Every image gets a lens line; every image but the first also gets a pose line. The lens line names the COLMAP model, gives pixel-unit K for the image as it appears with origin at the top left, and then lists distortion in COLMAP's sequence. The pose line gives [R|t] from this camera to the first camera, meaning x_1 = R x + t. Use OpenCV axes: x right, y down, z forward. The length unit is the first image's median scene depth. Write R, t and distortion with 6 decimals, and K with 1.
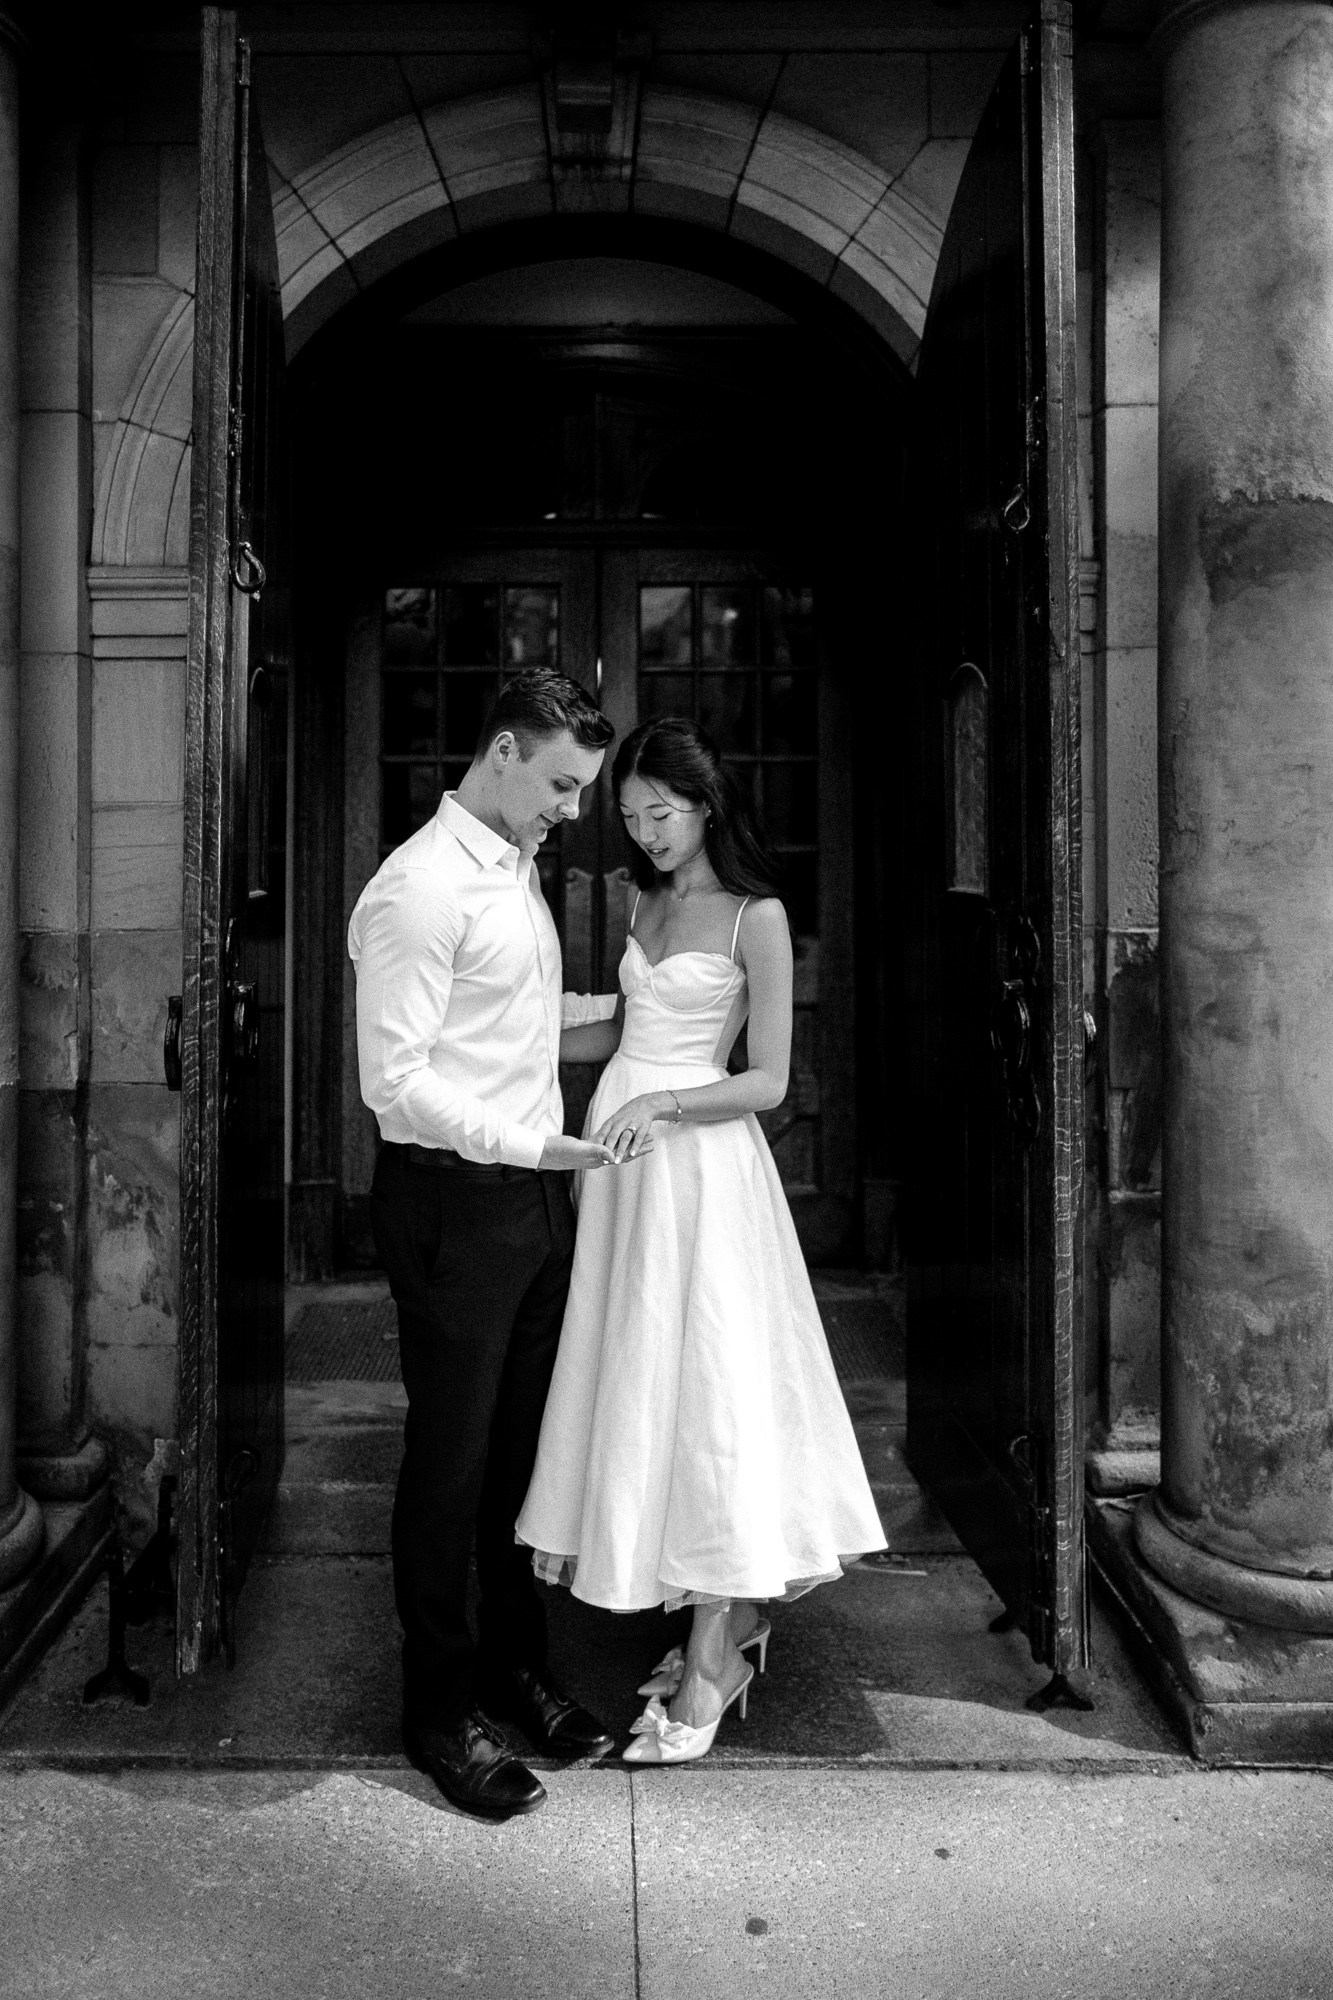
lens RADIAL K [[1688.1, 0, 587.8], [0, 1688.1, 999.5], [0, 0, 1]] dist [-0.012394, -0.000098]
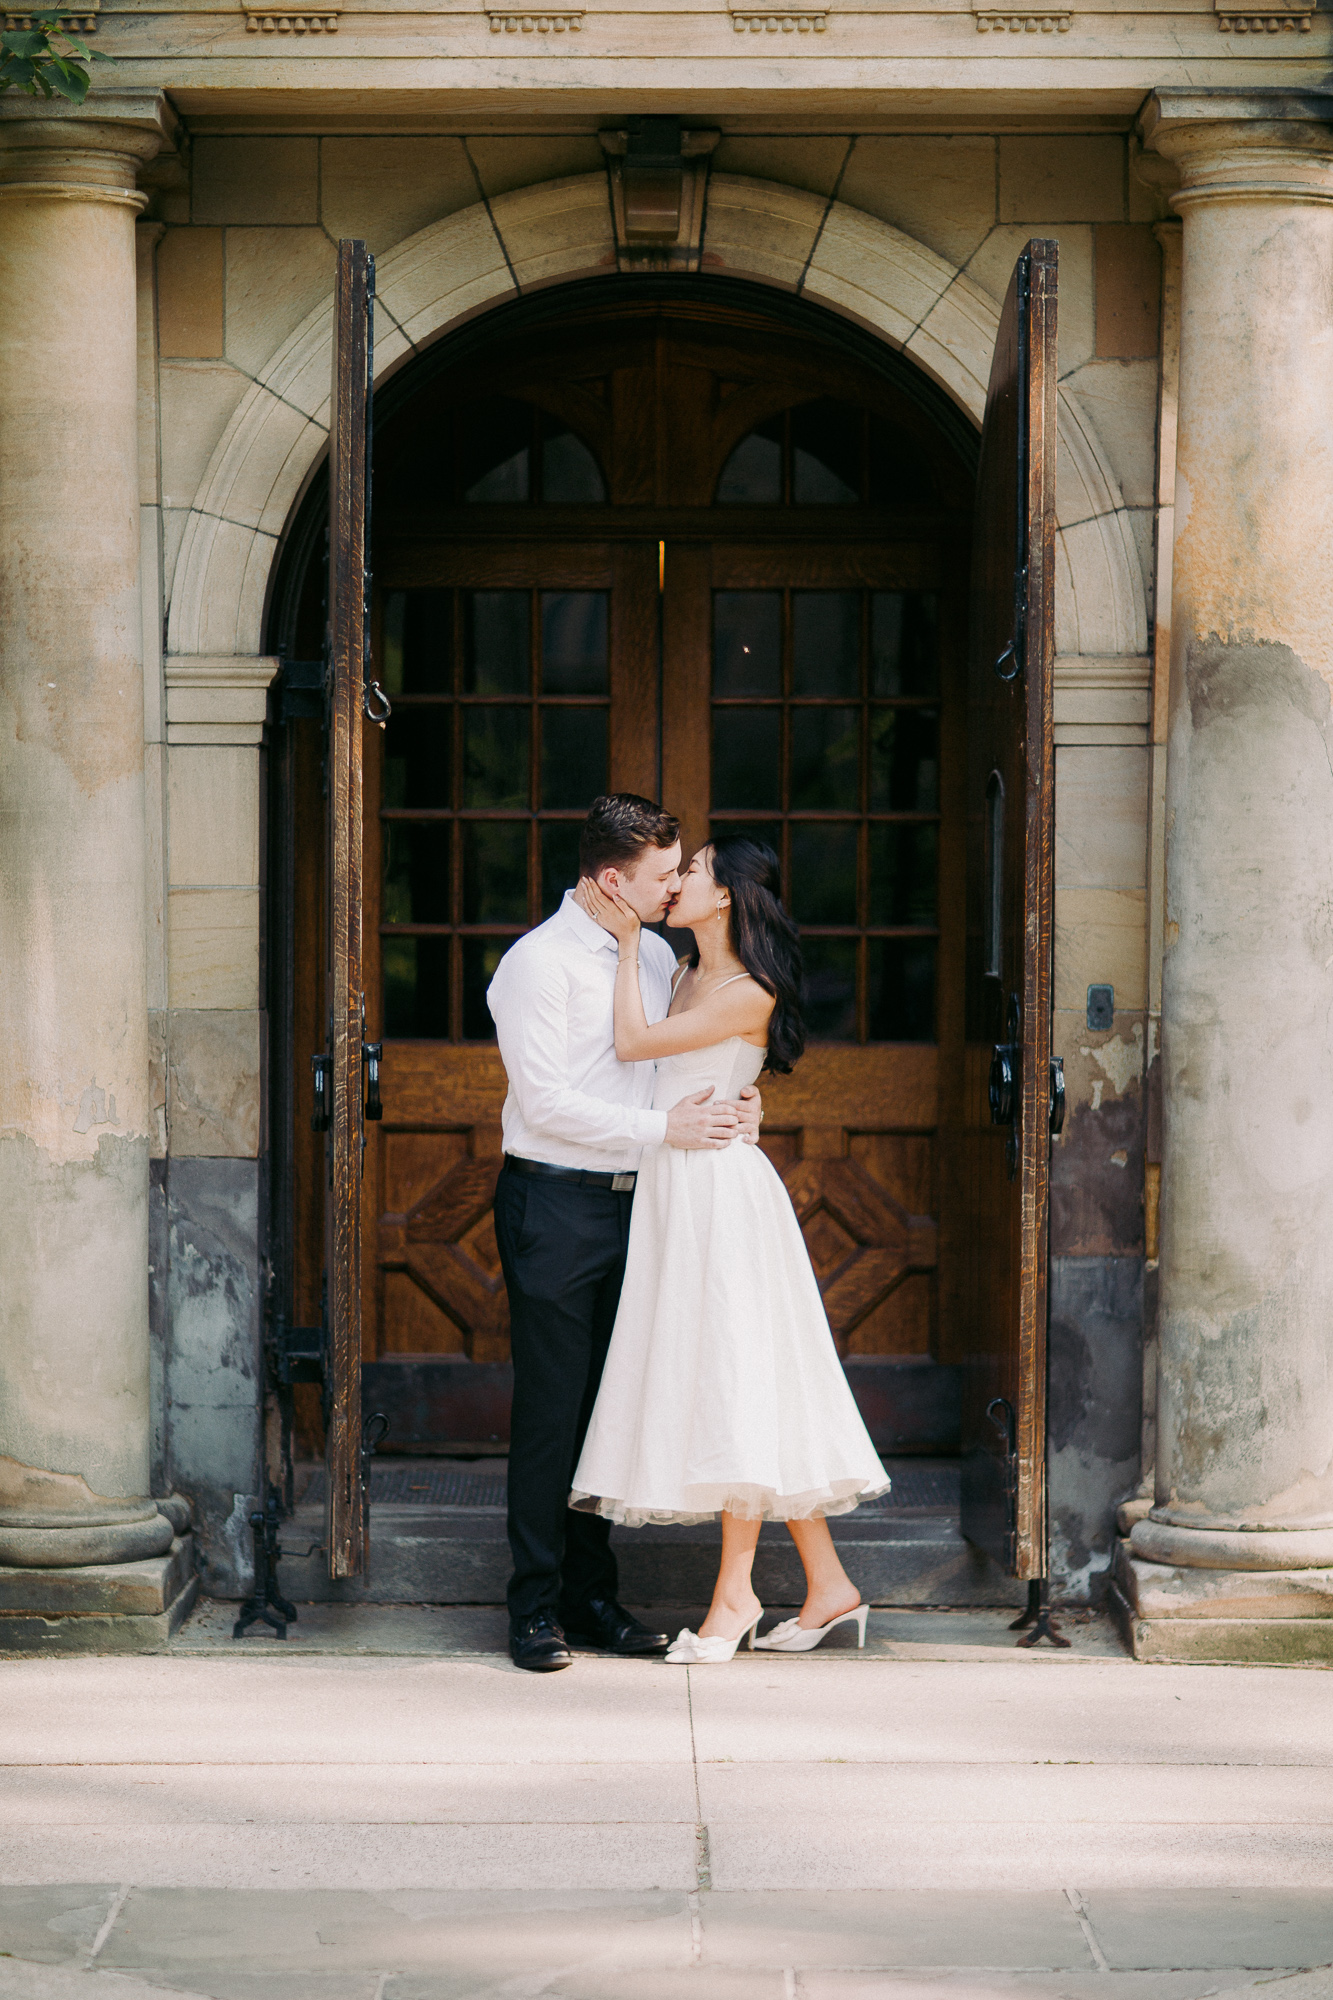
lens RADIAL K [[5078.4, 0, 500.5], [0, 5078.4, 997.5], [0, 0, 1]] dist [-0.176552, -0.741663]
pose [[0.999782, 0.006040, -0.020003, -0.035467], [-0.007461, 0.997396, -0.071726, 0.199982], [0.019518, 0.071860, 0.997224, -2.420848]]
